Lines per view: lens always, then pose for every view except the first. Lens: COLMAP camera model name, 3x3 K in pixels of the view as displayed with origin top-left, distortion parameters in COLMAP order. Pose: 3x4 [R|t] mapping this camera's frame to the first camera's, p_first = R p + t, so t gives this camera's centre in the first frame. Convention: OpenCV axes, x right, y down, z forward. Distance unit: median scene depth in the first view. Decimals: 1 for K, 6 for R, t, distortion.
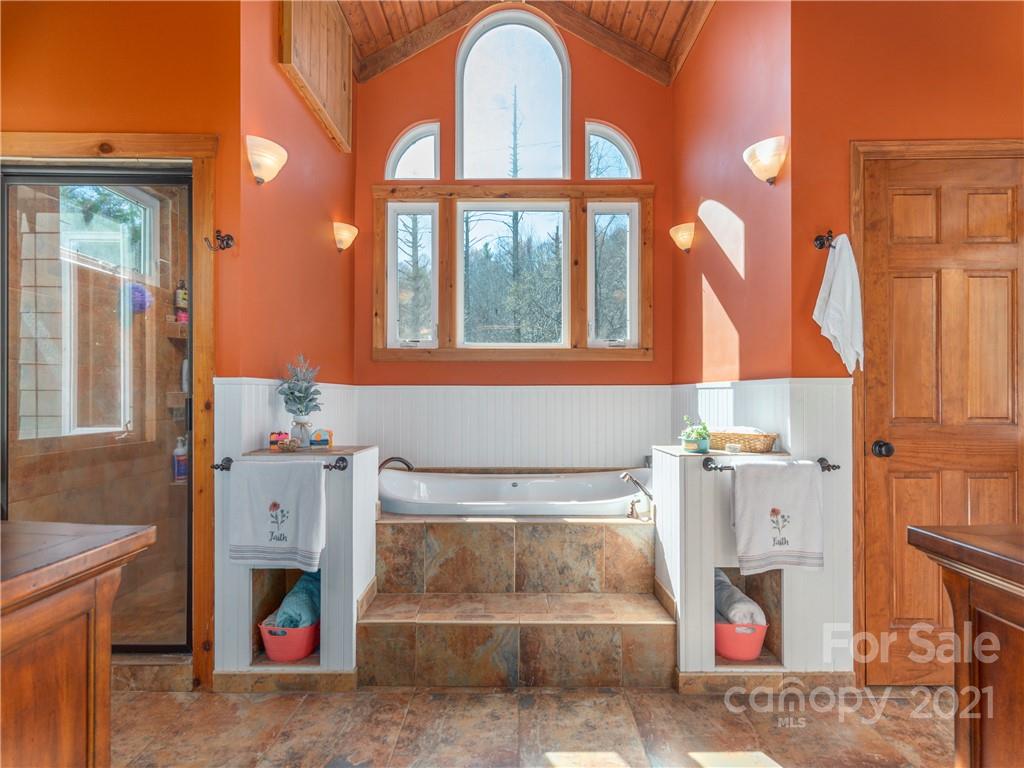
lens RADIAL K [[504.9, 0, 510.2], [0, 504.9, 386.8], [0, 0, 1]] dist [0.008255, -0.000105]
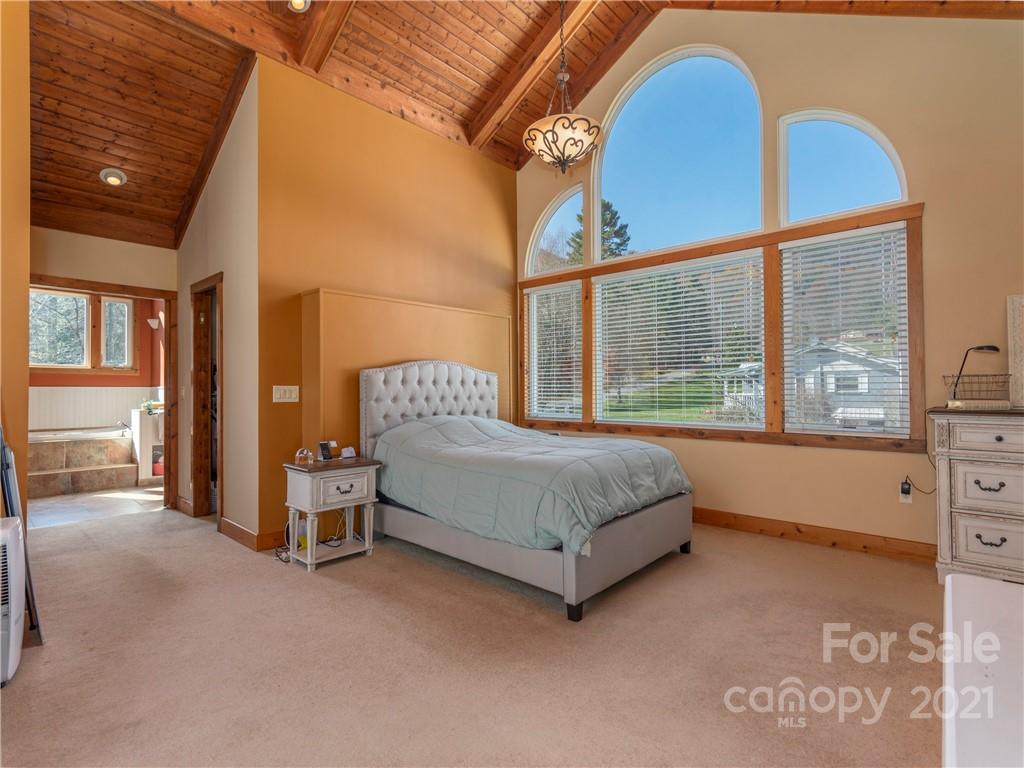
lens RADIAL K [[504.9, 0, 510.2], [0, 504.9, 386.8], [0, 0, 1]] dist [0.008255, -0.000105]
pose [[0.672166, 0.002734, 0.740395, -0.384036], [-0.009923, 0.999937, 0.005316, -0.044847], [-0.740334, -0.010920, 0.672151, -2.416944]]
